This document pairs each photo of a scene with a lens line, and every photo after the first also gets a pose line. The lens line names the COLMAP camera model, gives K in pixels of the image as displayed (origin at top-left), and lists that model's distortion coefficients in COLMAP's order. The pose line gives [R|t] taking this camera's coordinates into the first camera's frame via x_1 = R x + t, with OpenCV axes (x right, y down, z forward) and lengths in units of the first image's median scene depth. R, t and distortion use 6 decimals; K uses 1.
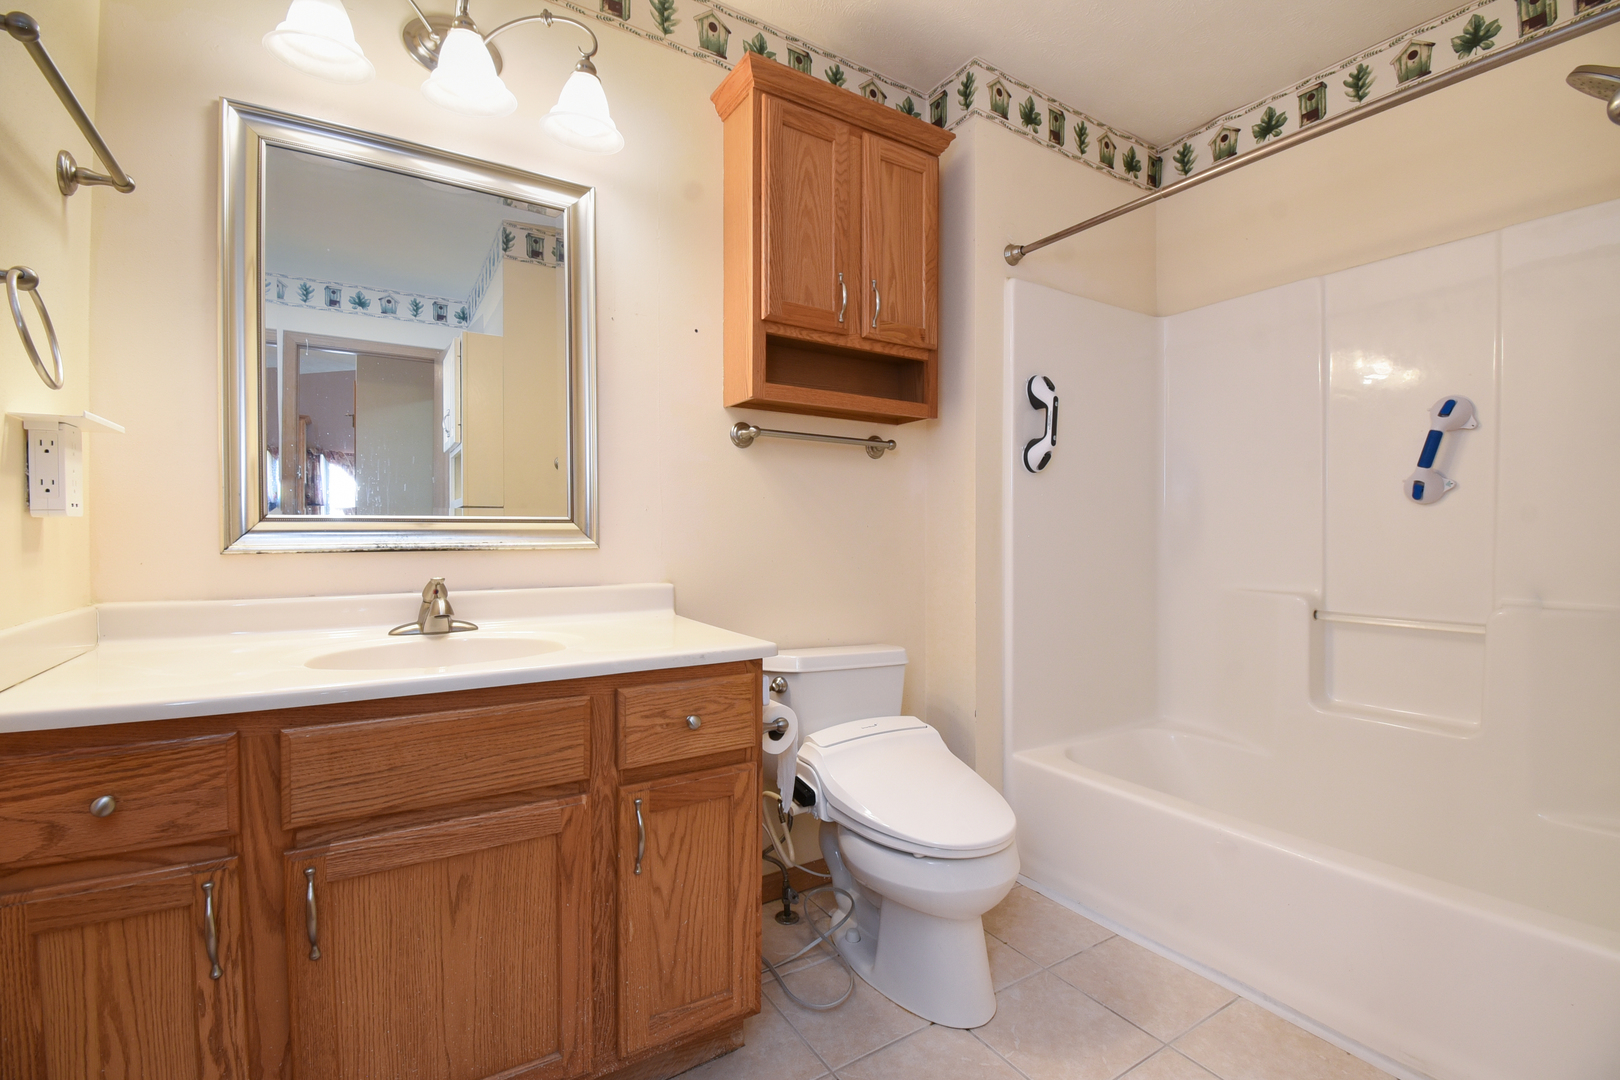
lens RADIAL K [[707.7, 0, 812.3], [0, 707.7, 539.5], [0, 0, 1]] dist [0.013182, -0.021917]
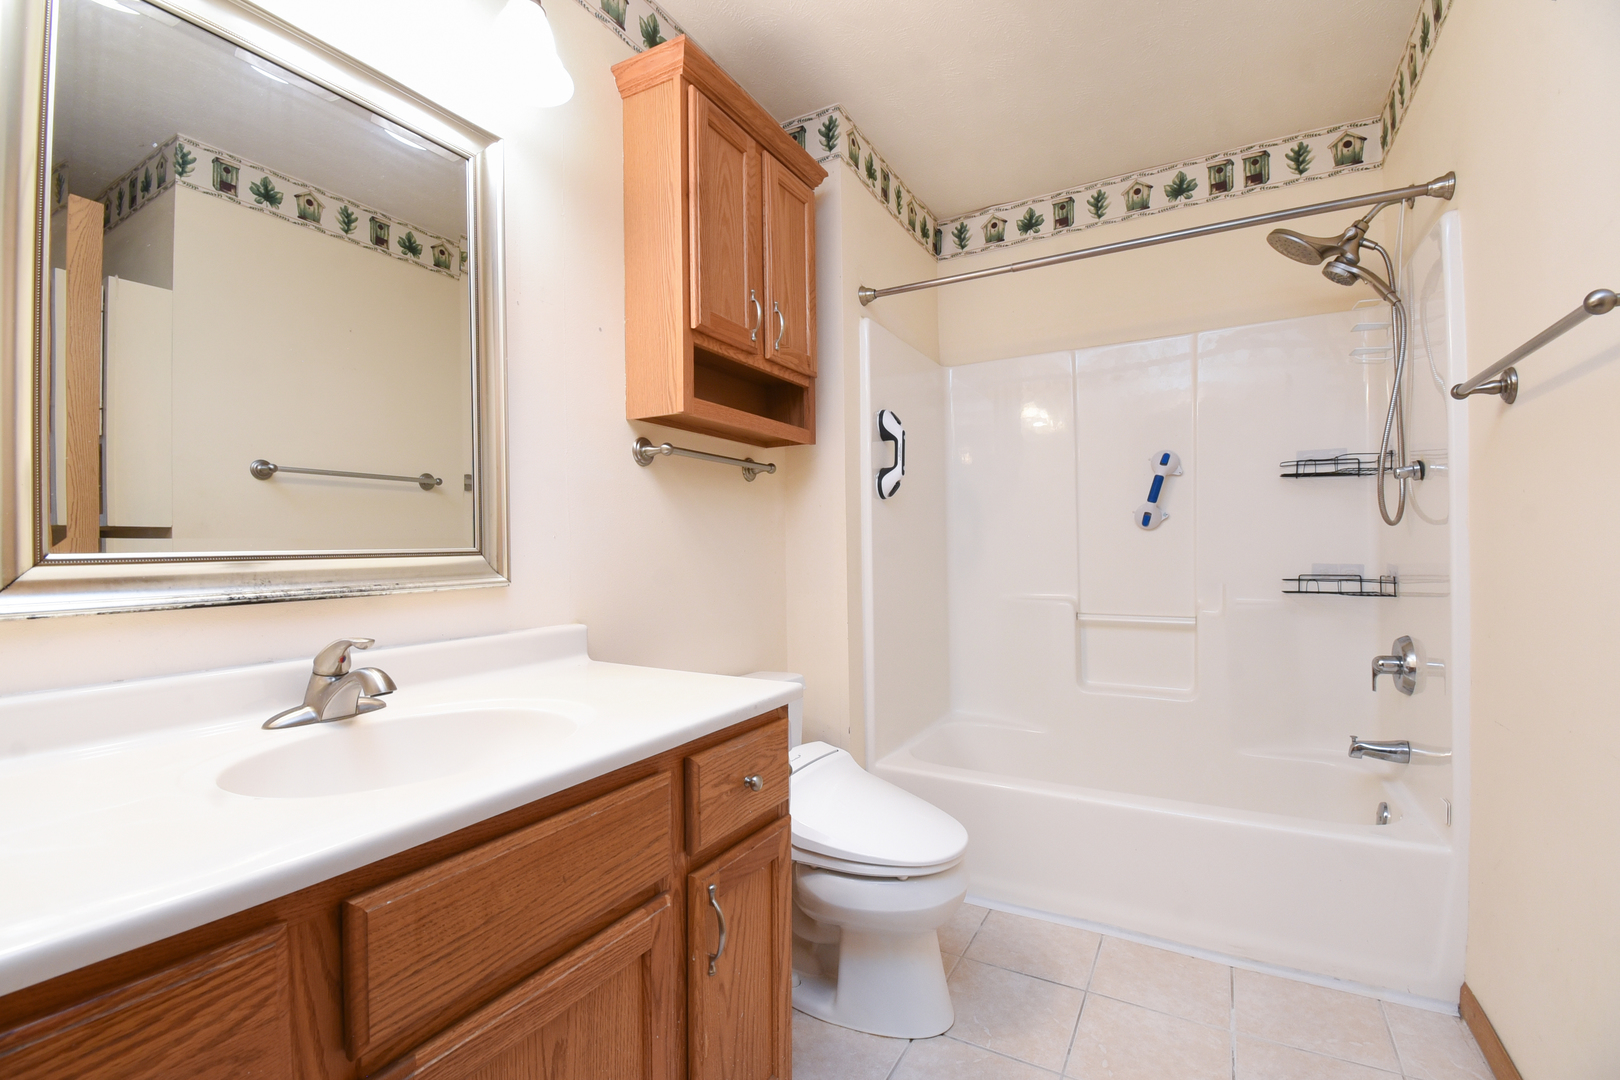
lens RADIAL K [[707.7, 0, 807.4], [0, 707.7, 539.2], [0, 0, 1]] dist [0.013182, -0.021917]
pose [[0.880379, -0.006017, 0.474232, -0.373185], [0.016107, 0.999722, -0.017218, -0.020748], [-0.473996, 0.022797, 0.880232, 0.130979]]
